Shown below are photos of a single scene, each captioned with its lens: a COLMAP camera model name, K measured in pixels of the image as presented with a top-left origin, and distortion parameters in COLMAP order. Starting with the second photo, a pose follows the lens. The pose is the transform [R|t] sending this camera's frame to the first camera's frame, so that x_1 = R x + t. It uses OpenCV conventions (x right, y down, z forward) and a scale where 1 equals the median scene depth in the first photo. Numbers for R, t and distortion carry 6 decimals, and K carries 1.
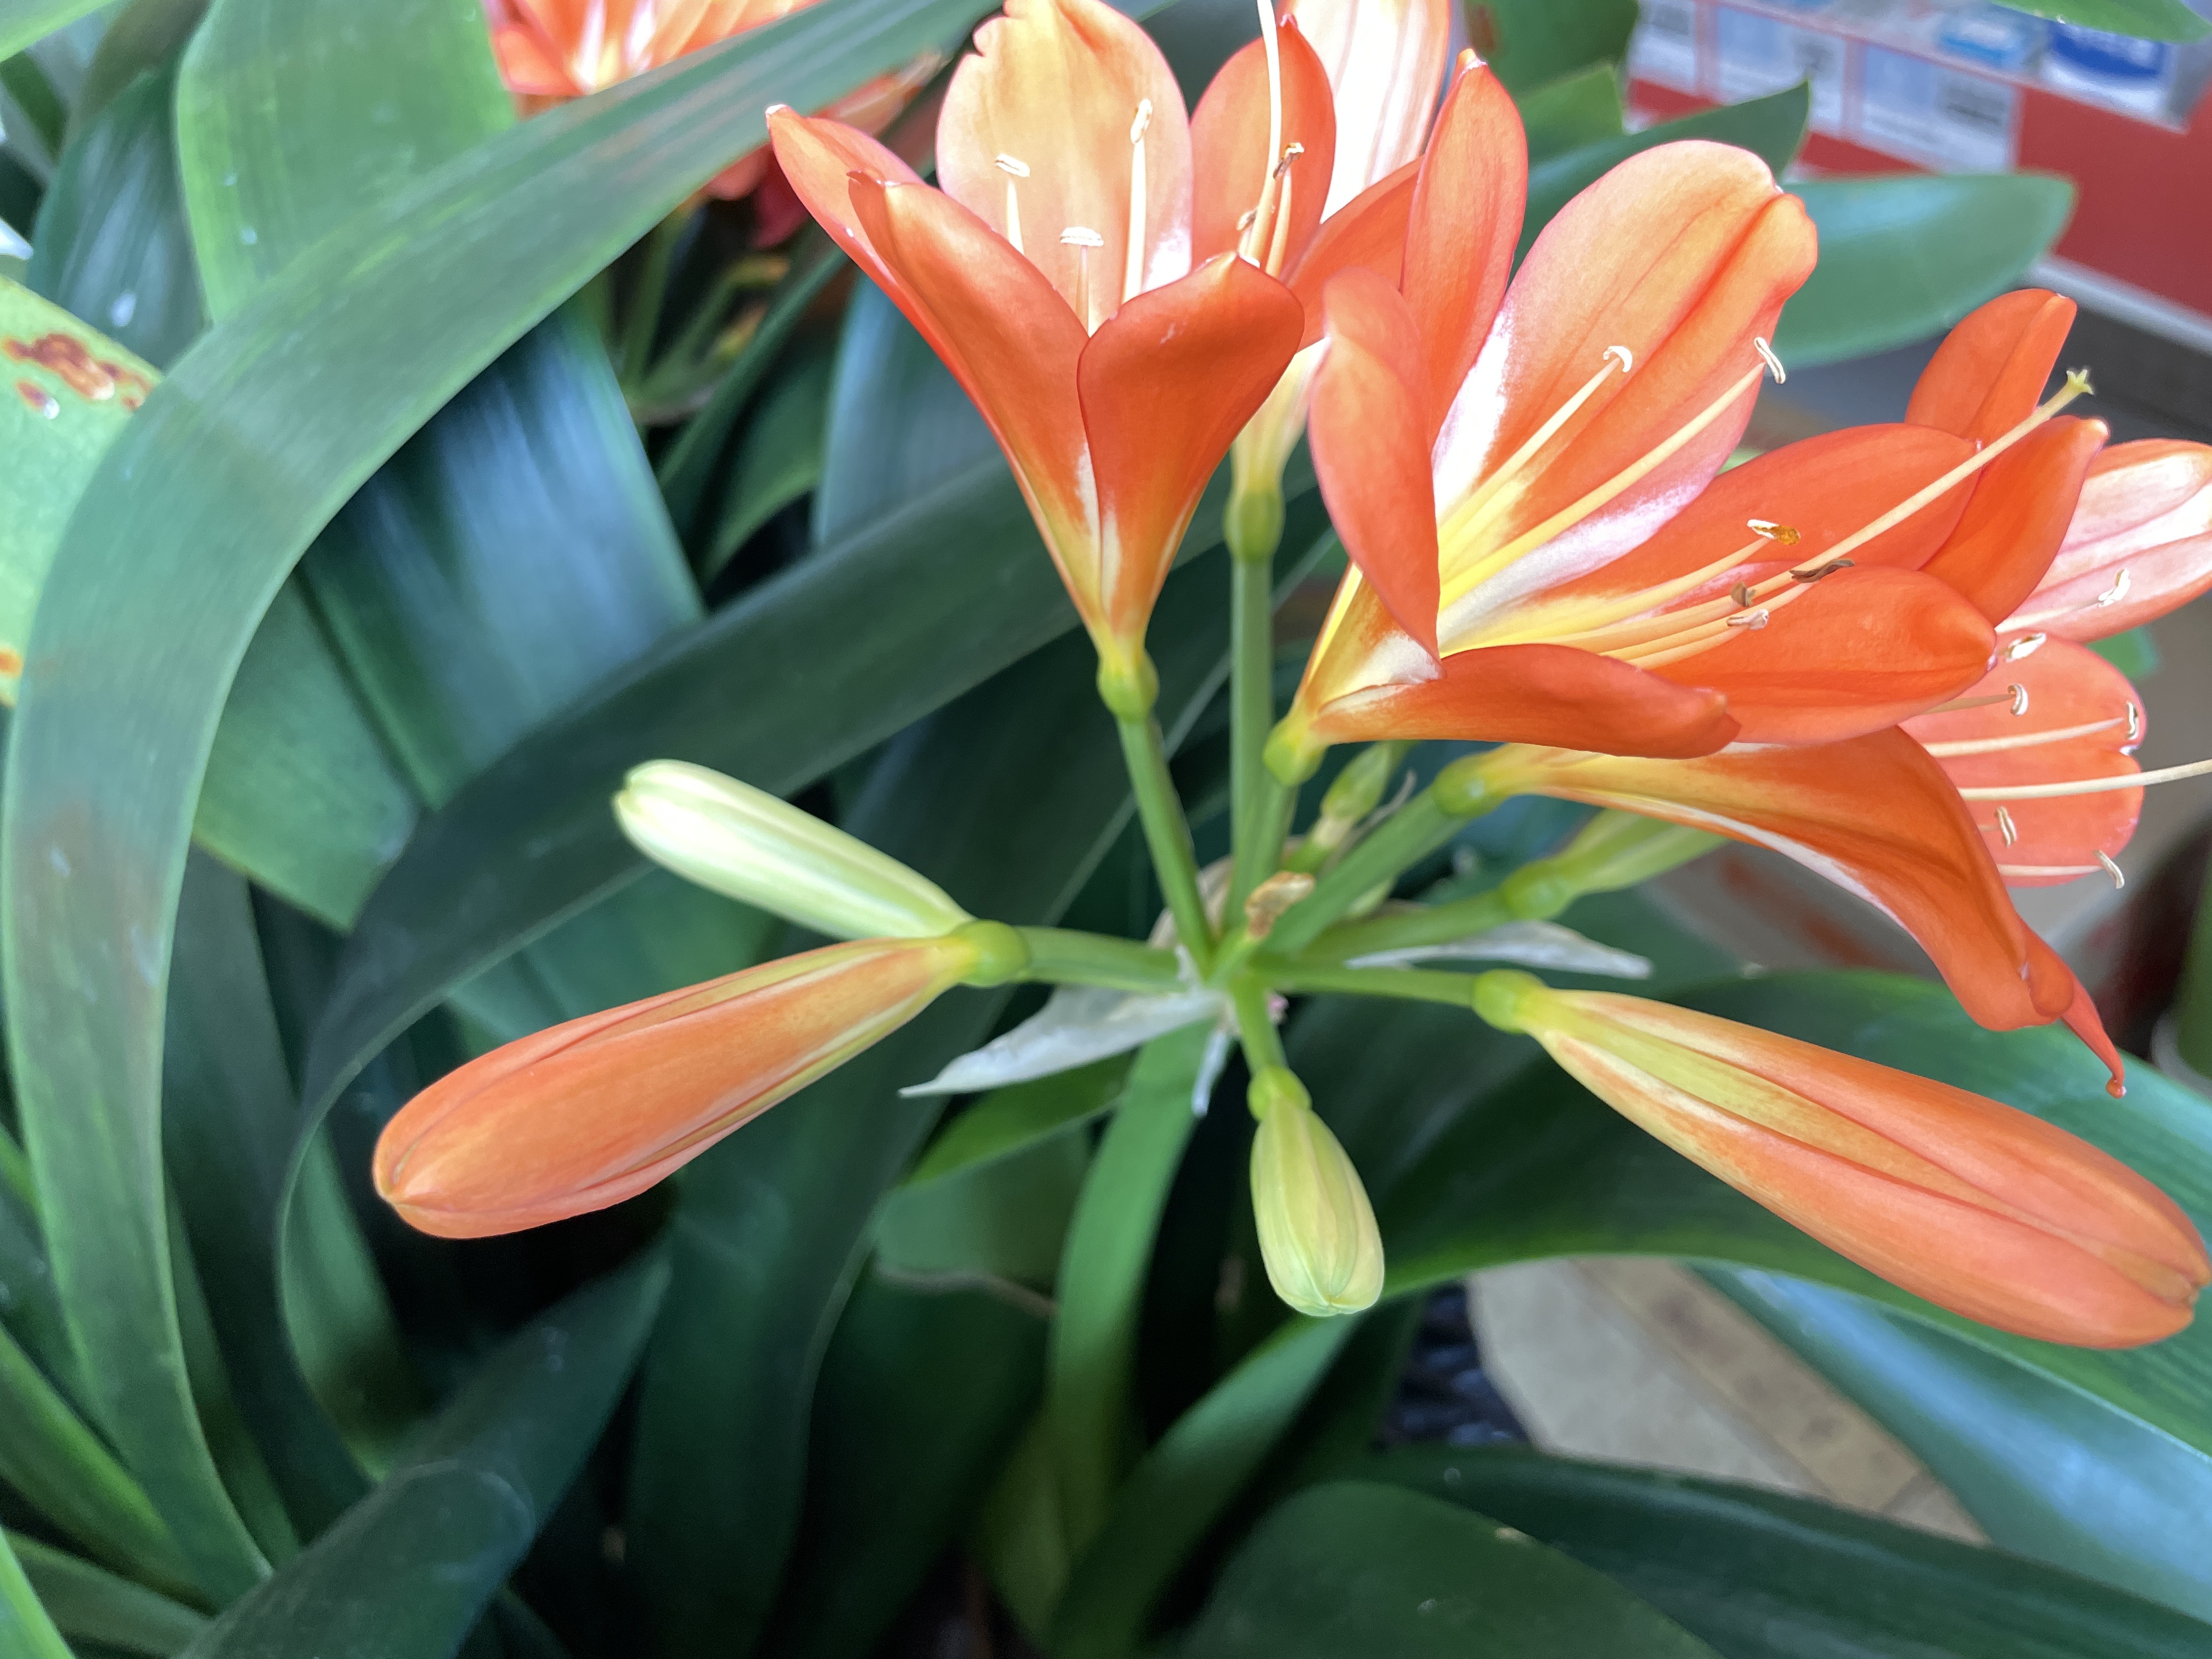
lens RADIAL K [[1611.0, 0, 1100.1], [0, 1611.0, 816.9], [0, 0, 1]] dist [0.035741, -0.082282]
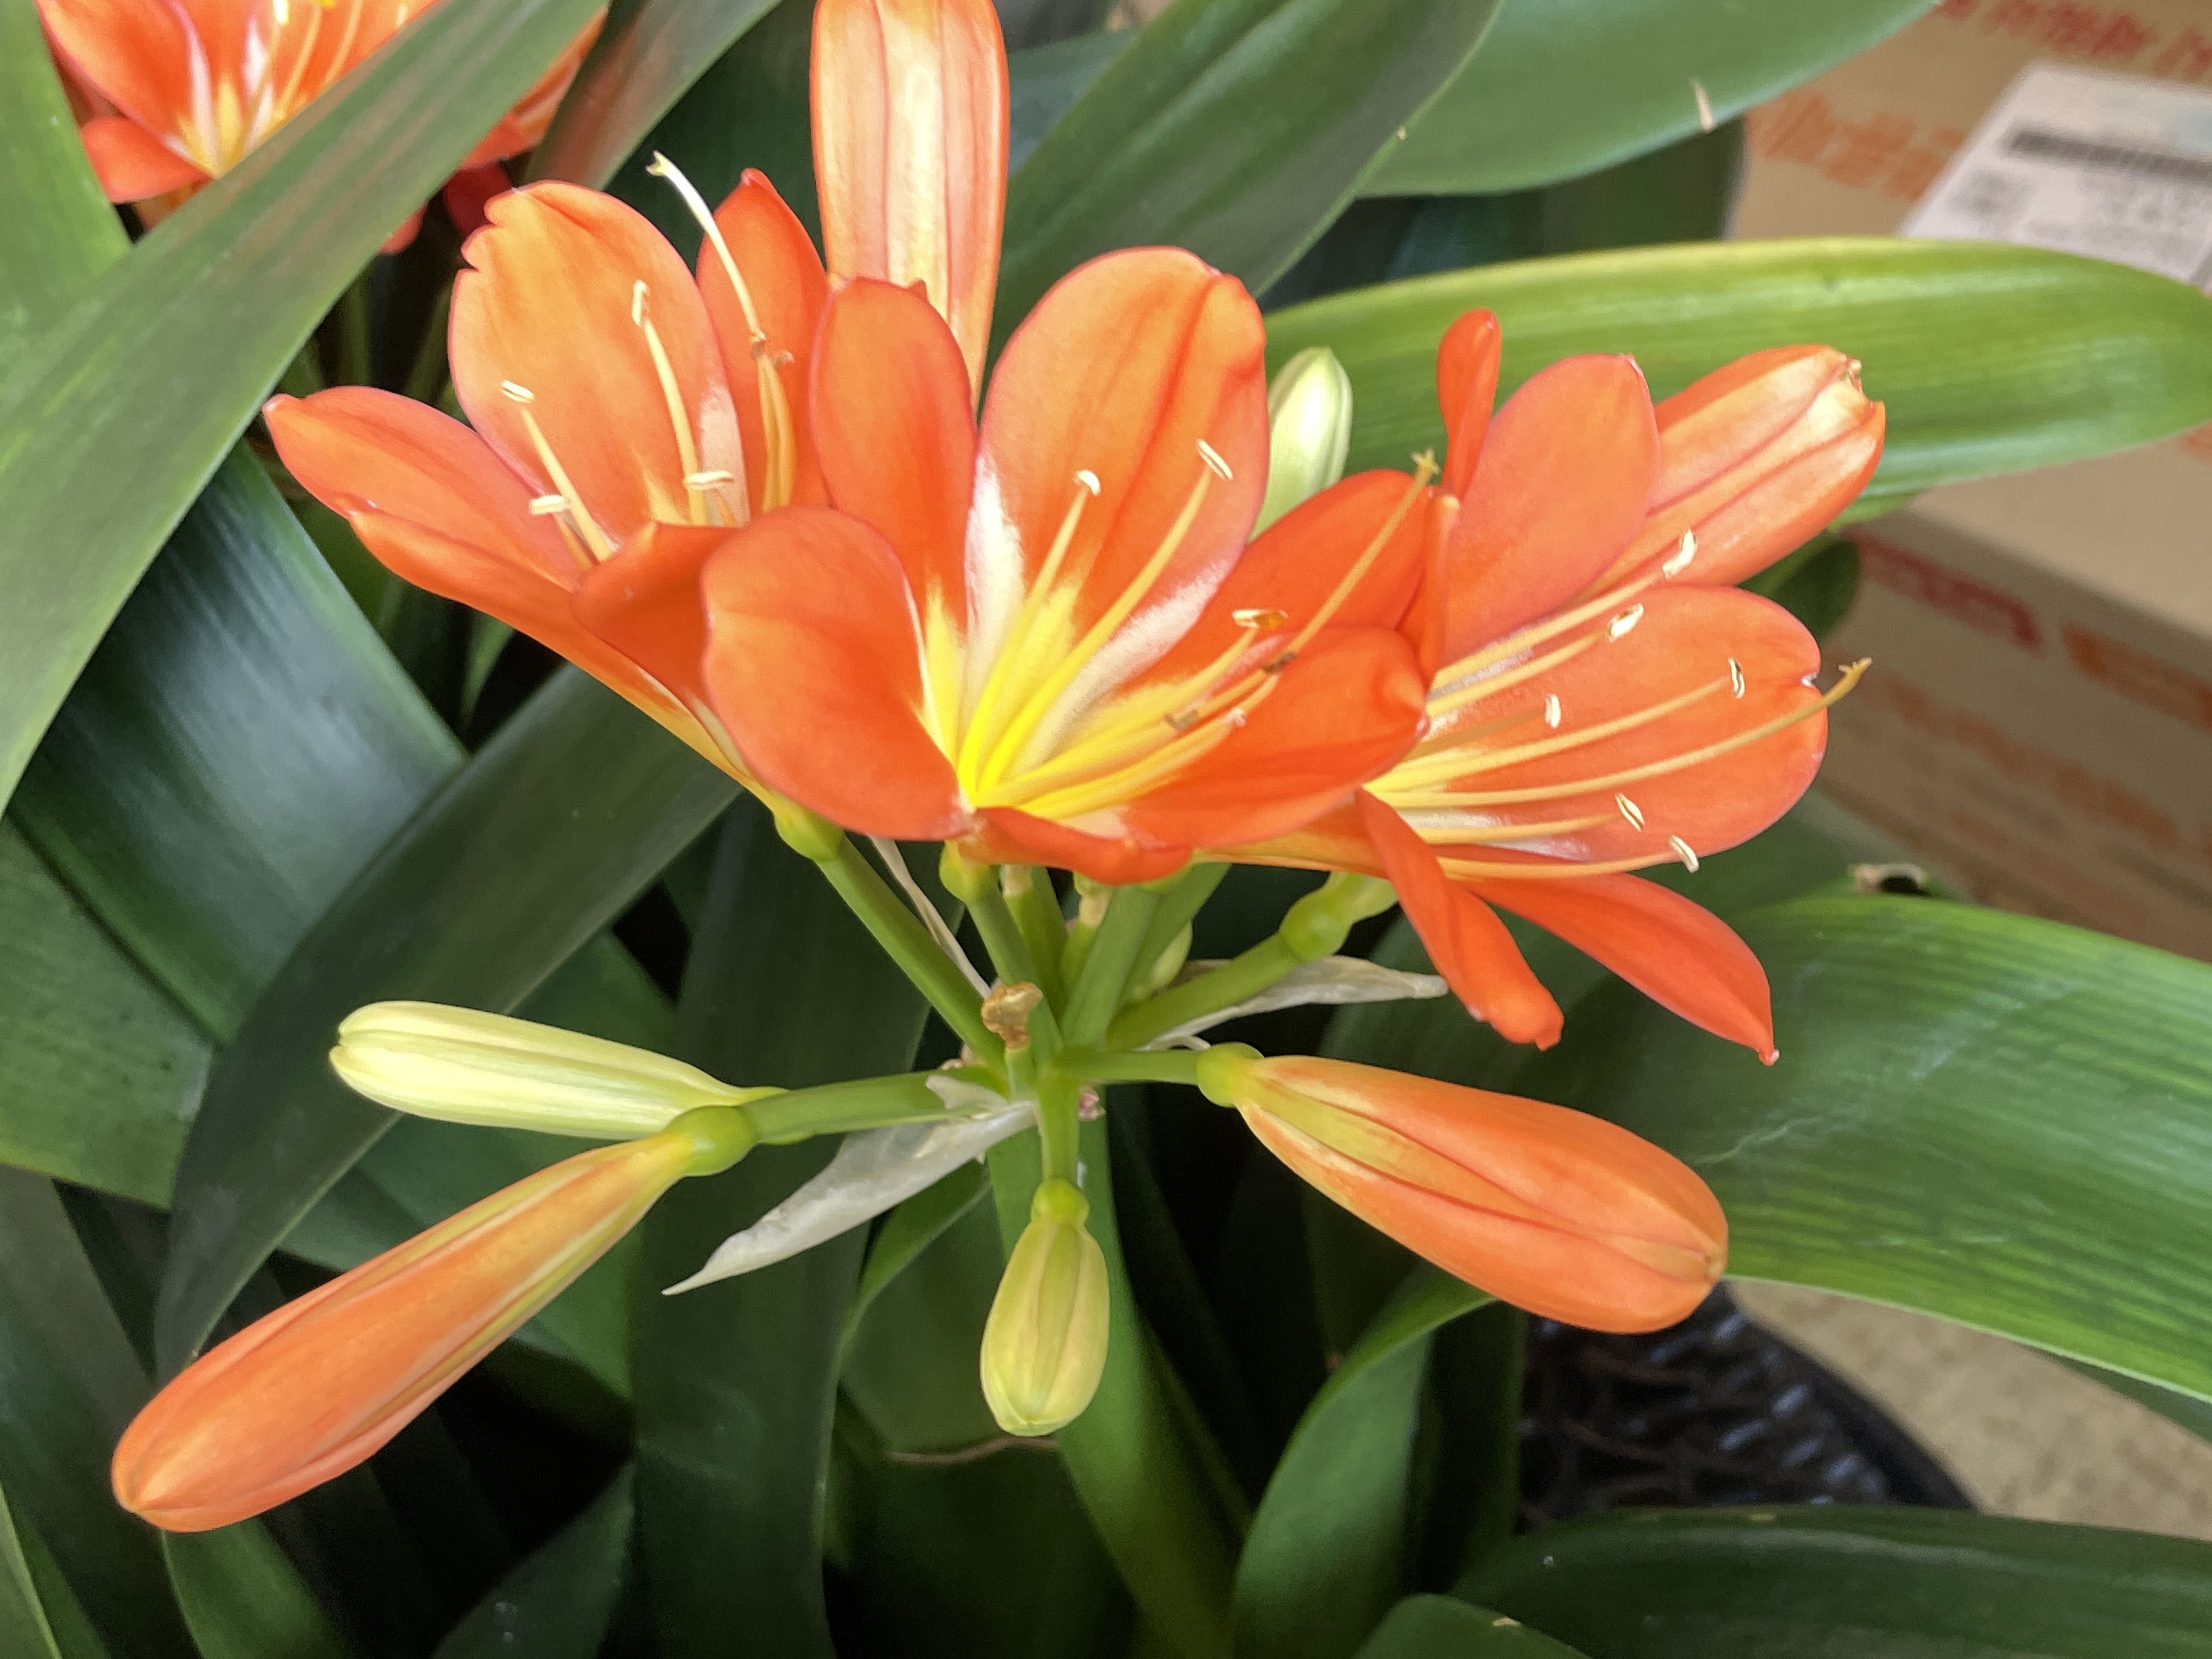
lens RADIAL K [[2339.5, 0, 1106.0], [0, 2339.5, 829.5], [0, 0, 1]] dist [0.090218, -0.289028]
pose [[0.972212, -0.221052, -0.077073, 0.368603], [0.223418, 0.974441, 0.023452, -0.091701], [0.069919, -0.040020, 0.996750, -0.468000]]
